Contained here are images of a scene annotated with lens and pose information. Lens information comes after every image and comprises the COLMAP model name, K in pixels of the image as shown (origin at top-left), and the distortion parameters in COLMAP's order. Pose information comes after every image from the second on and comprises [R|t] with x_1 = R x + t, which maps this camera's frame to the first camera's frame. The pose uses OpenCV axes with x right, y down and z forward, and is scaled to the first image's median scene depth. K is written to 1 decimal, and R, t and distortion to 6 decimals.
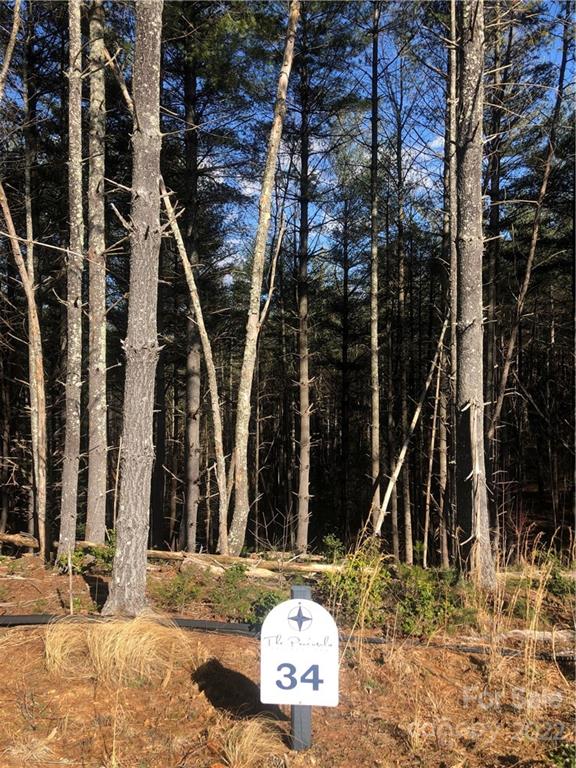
lens RADIAL K [[626.3, 0, 288.1], [0, 626.3, 375.1], [0, 0, 1]] dist [0.009237, 0.001891]
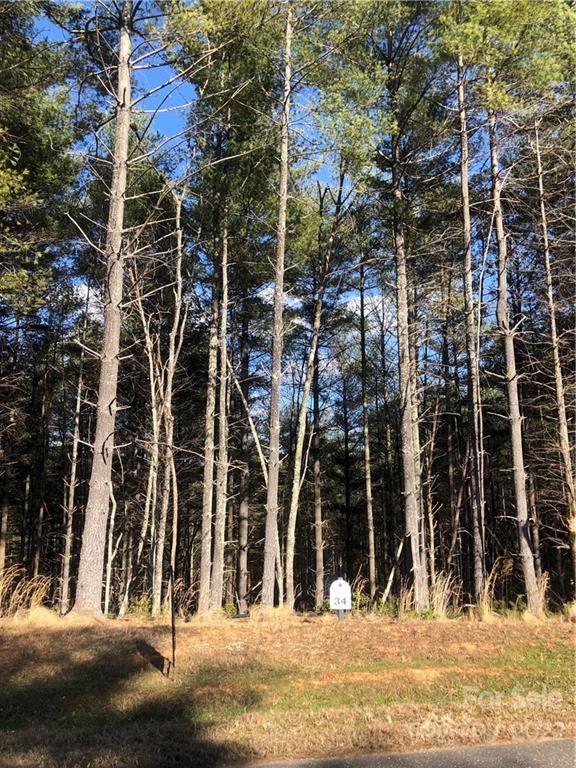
lens RADIAL K [[620.7, 0, 284.6], [0, 620.7, 335.3], [0, 0, 1]] dist [0.004828, 0.000671]
pose [[0.999972, -0.004923, -0.005566, -0.034271], [0.003152, 0.959346, -0.282215, -0.001021], [0.006729, 0.282189, 0.959335, -0.361275]]
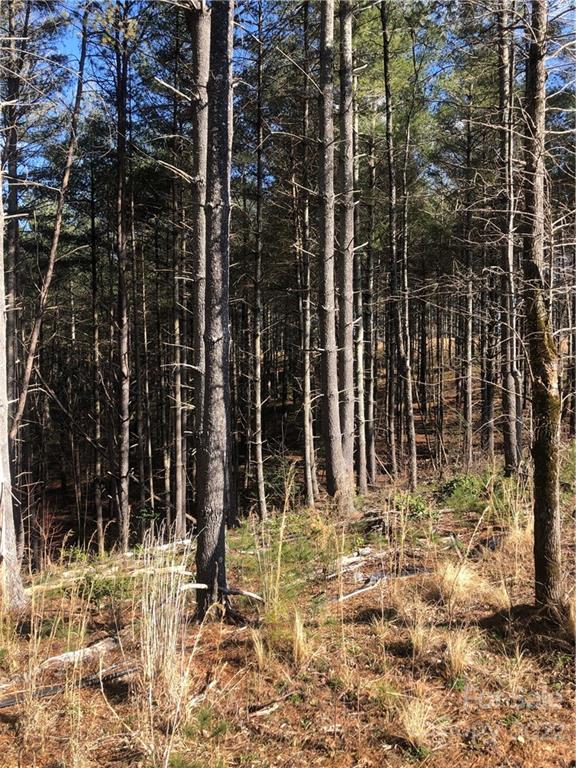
lens RADIAL K [[626.3, 0, 288.1], [0, 626.3, 375.1], [0, 0, 1]] dist [0.009237, 0.001891]
pose [[0.744497, -0.014713, 0.667463, 0.004986], [0.010351, 0.999891, 0.010495, 0.000663], [-0.667545, -0.000905, 0.744569, 0.024867]]
